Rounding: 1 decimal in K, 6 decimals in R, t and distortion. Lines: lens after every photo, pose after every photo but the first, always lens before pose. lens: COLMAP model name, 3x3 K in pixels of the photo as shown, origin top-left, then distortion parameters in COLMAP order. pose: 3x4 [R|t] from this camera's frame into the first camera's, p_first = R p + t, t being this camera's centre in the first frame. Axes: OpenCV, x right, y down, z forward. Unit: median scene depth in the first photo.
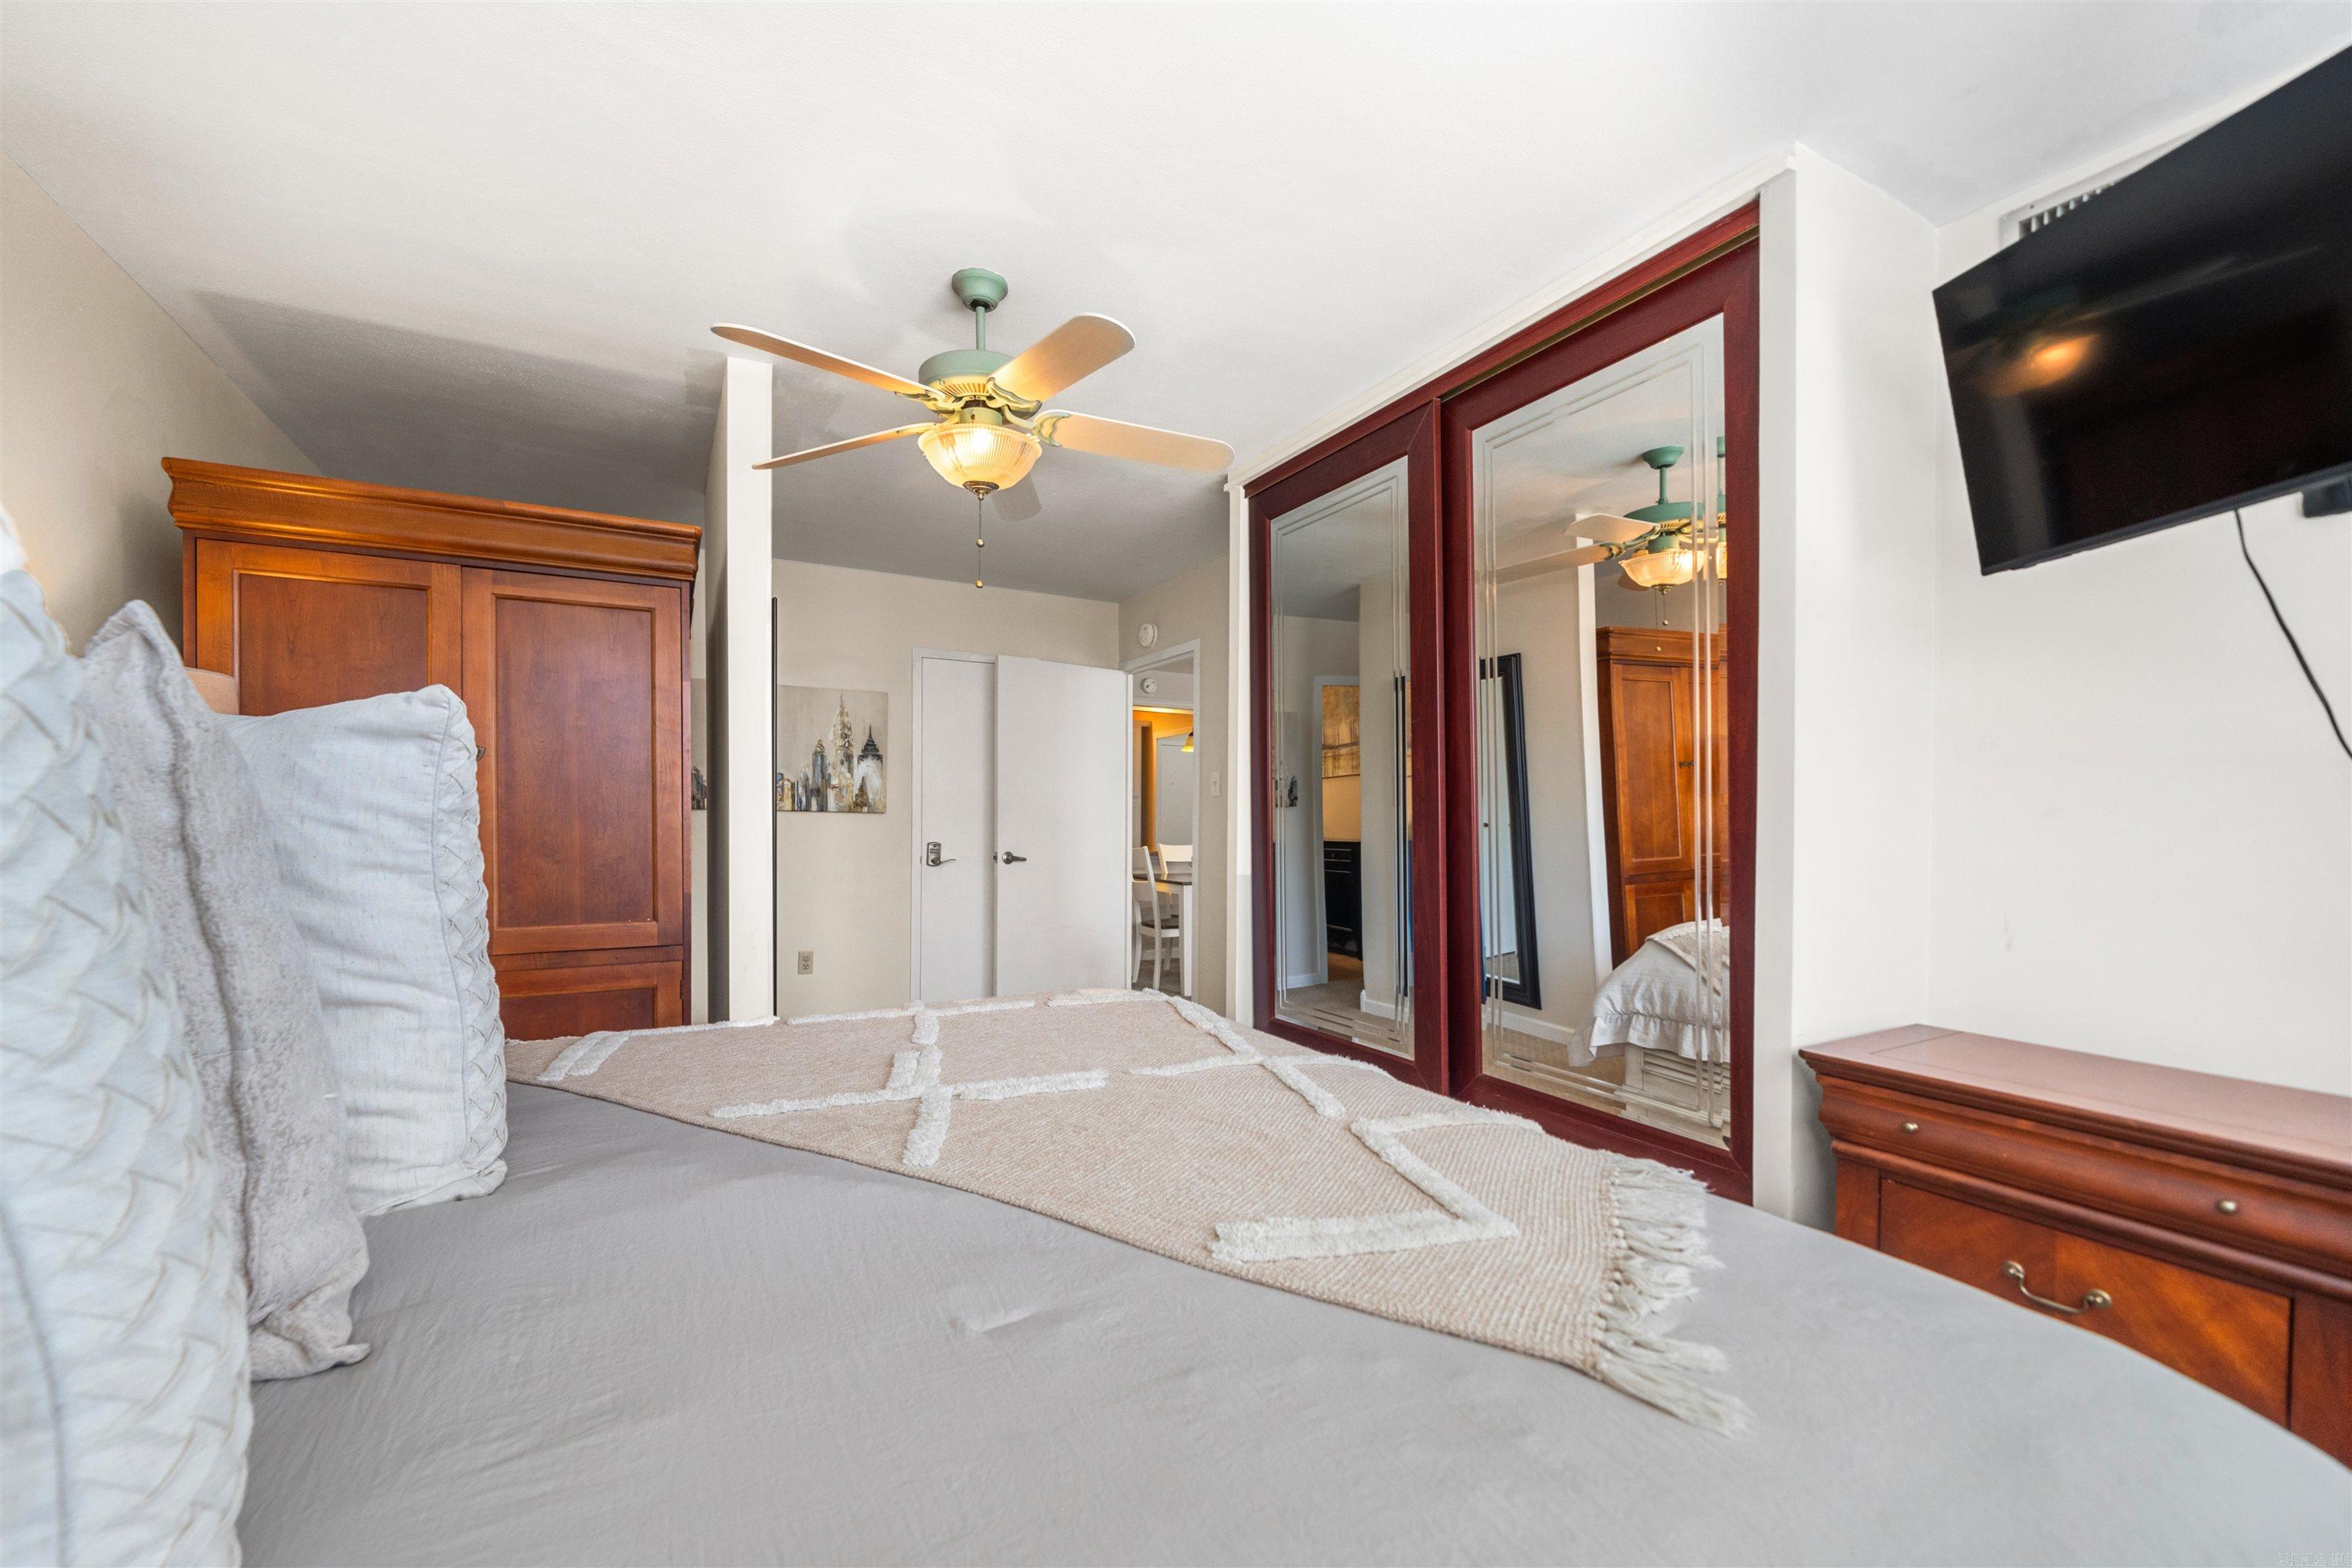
lens RADIAL K [[940.4, 0, 1143.3], [0, 940.4, 820.6], [0, 0, 1]] dist [-0.002173, 0.000504]
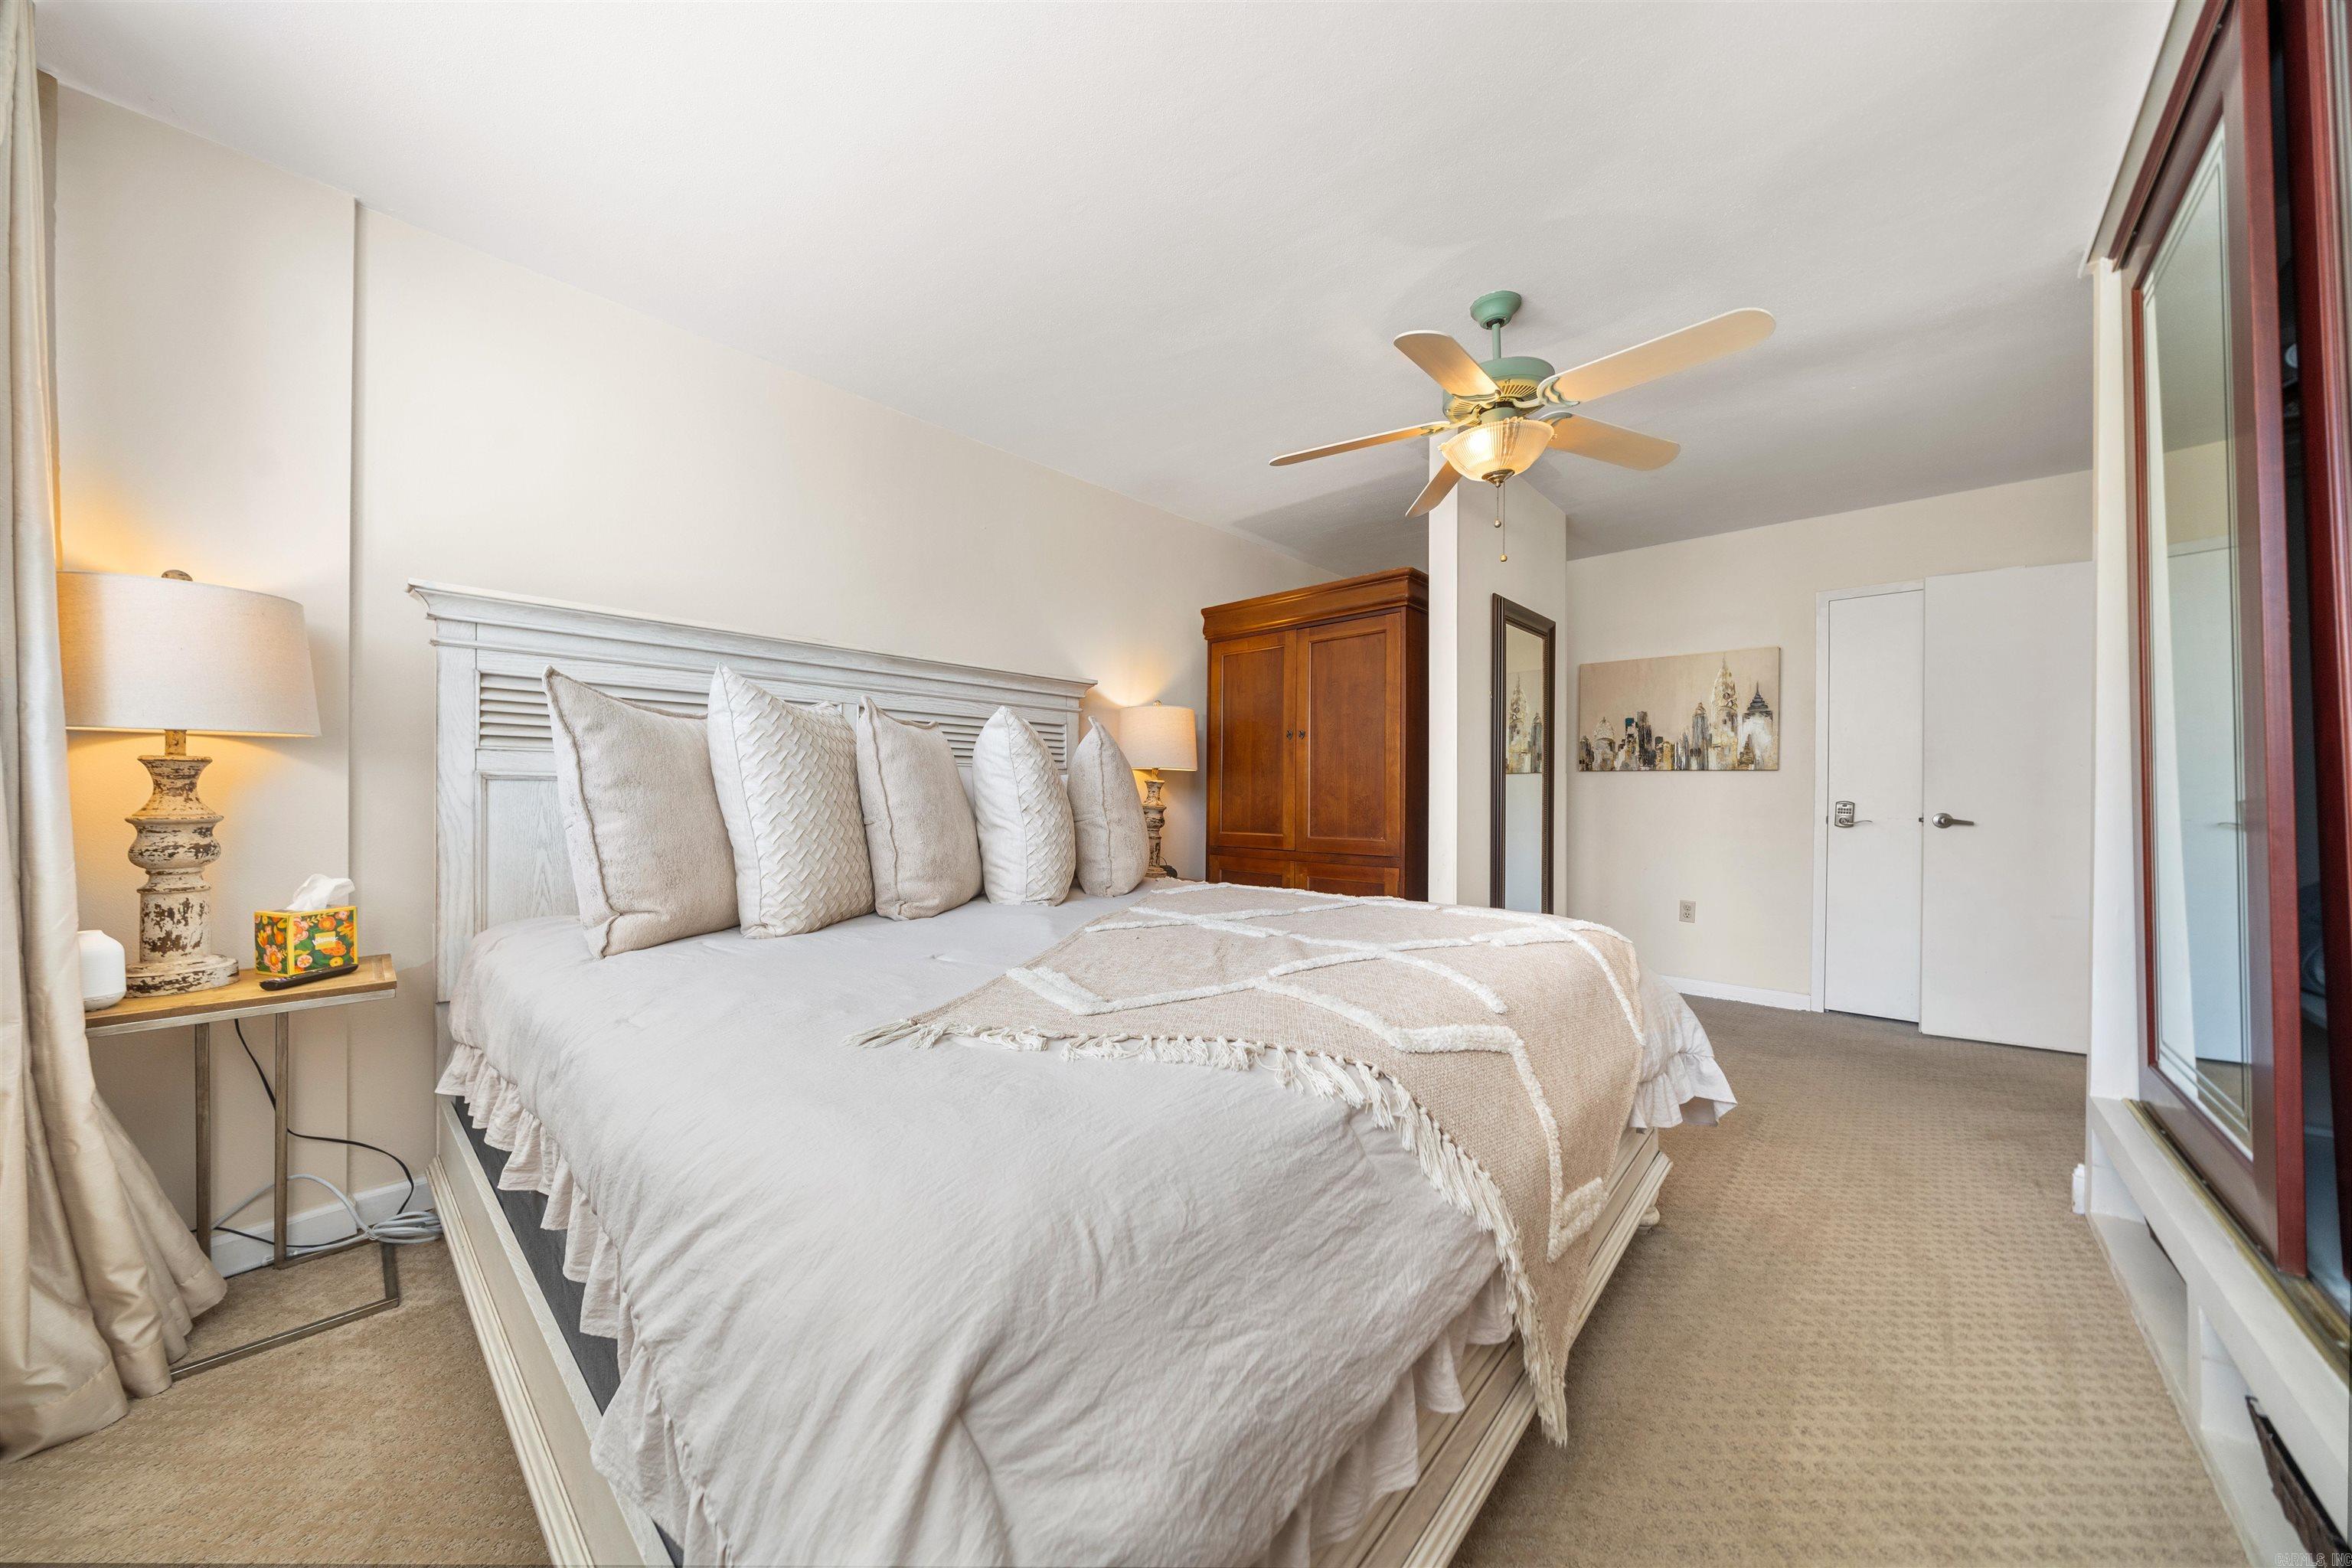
lens RADIAL K [[789.0, 0, 1167.2], [0, 789.0, 790.6], [0, 0, 1]] dist [0.001129, 0.000018]
pose [[0.343958, -0.005392, -0.938969, 0.282668], [-0.002284, 0.999976, -0.006580, 0.020320], [0.938982, 0.004408, 0.343938, 0.129320]]
